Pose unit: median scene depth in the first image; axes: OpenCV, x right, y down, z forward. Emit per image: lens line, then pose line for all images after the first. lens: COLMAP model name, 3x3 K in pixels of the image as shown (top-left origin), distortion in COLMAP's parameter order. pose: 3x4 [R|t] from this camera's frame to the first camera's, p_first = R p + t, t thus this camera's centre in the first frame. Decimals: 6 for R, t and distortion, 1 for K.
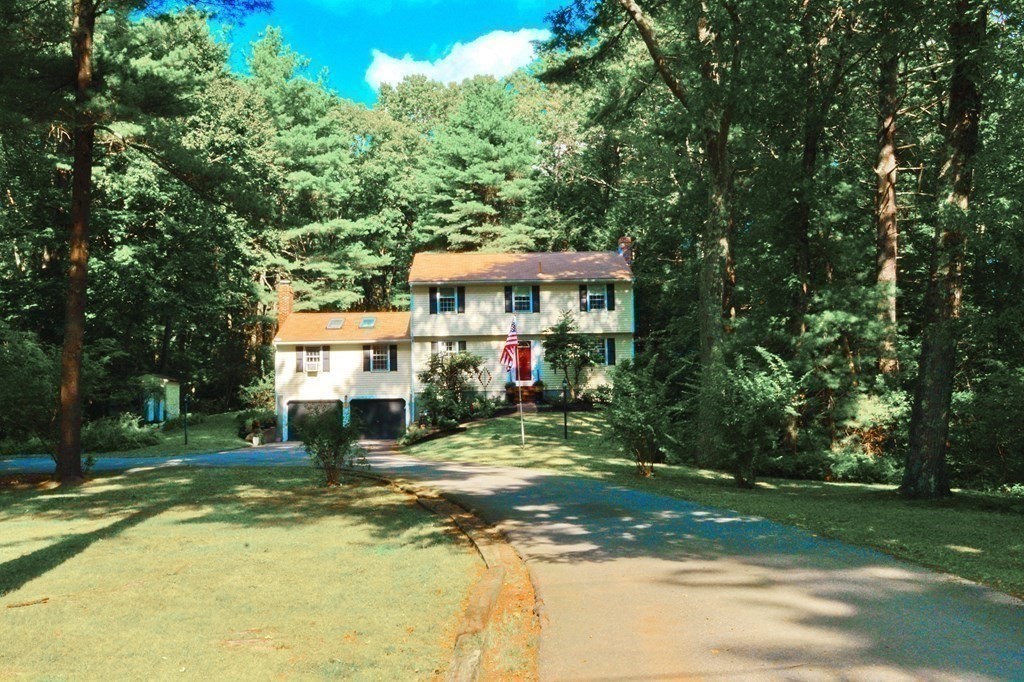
lens RADIAL K [[877.8, 0, 506.9], [0, 877.8, 340.0], [0, 0, 1]] dist [-0.010382, 0.023202]
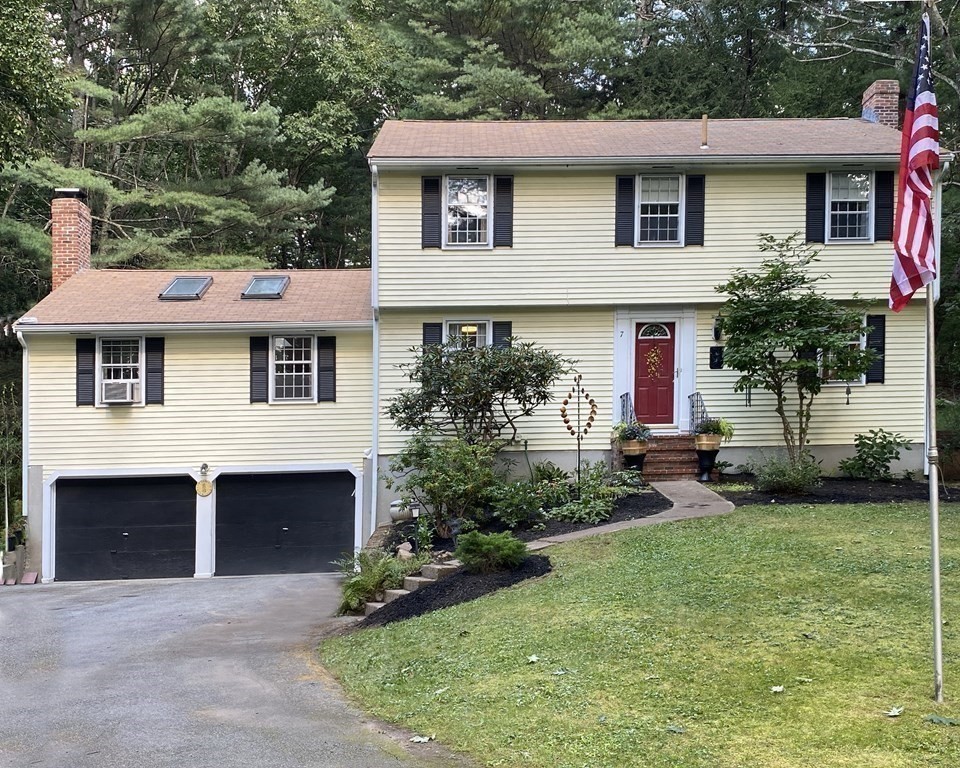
lens RADIAL K [[1188.4, 0, 517.2], [0, 1188.4, 391.6], [0, 0, 1]] dist [0.049322, 0.000000]
pose [[0.999939, -0.003729, 0.010363, -0.049446], [0.003836, 0.999939, -0.010327, 0.037167], [-0.010324, 0.010366, 0.999893, 0.468628]]
